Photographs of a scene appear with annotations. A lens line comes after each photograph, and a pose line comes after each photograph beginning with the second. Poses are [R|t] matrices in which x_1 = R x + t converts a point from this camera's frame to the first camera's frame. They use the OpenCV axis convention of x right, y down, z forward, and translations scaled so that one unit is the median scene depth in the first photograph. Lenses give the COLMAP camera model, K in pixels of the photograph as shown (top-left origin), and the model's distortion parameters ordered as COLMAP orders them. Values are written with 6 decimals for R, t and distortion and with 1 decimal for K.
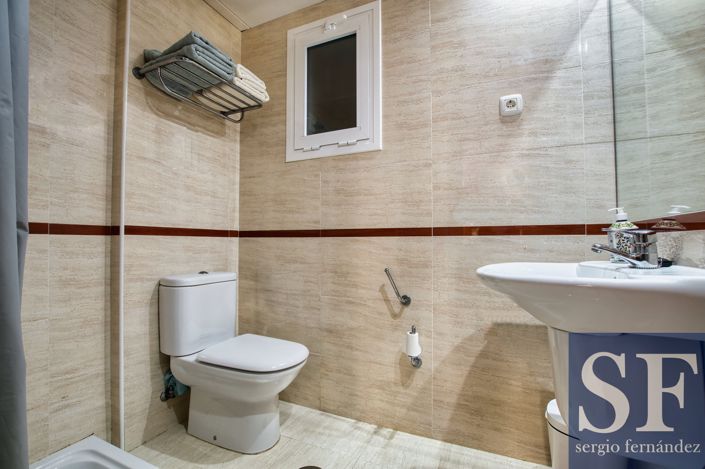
lens RADIAL K [[315.6, 0, 352.2], [0, 315.6, 237.2], [0, 0, 1]] dist [-0.029307, 0.001197]
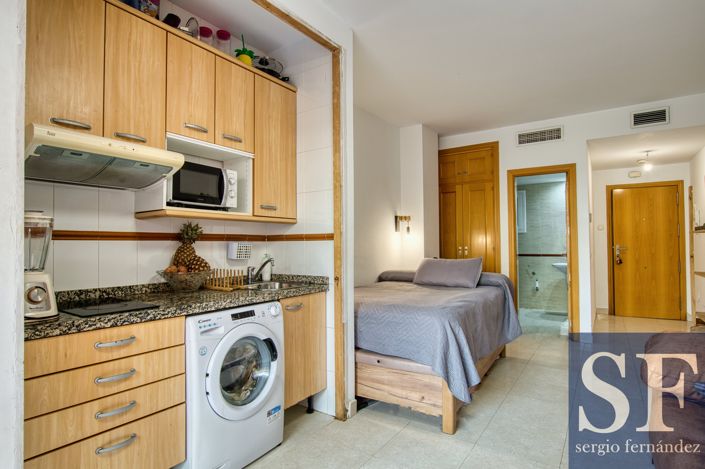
lens RADIAL K [[374.6, 0, 352.4], [0, 374.6, 236.9], [0, 0, 1]] dist [-0.015465, -0.000047]
pose [[0.984424, -0.008770, -0.175590, -1.160113], [0.008283, 0.999960, -0.003501, -0.234107], [0.175614, 0.001992, 0.984457, -3.718879]]
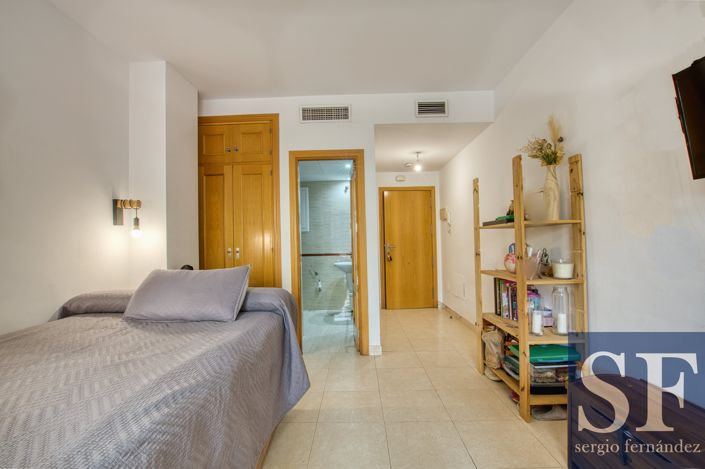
lens RADIAL K [[315.6, 0, 352.2], [0, 315.6, 237.2], [0, 0, 1]] dist [-0.029307, 0.001197]
pose [[0.919658, -0.012168, 0.392532, -0.865635], [0.013607, 0.999907, -0.000885, -0.209796], [-0.392484, 0.006156, 0.919738, -2.485832]]
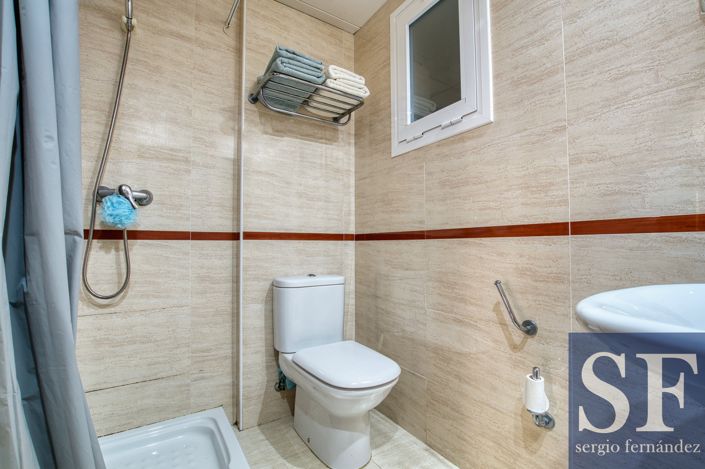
lens RADIAL K [[315.6, 0, 352.2], [0, 315.6, 237.2], [0, 0, 1]] dist [-0.029307, 0.001197]
pose [[0.842033, -0.018244, -0.539118, 0.211494], [0.012907, 0.999823, -0.013676, 0.003484], [0.539272, 0.004557, 0.842119, 0.199110]]
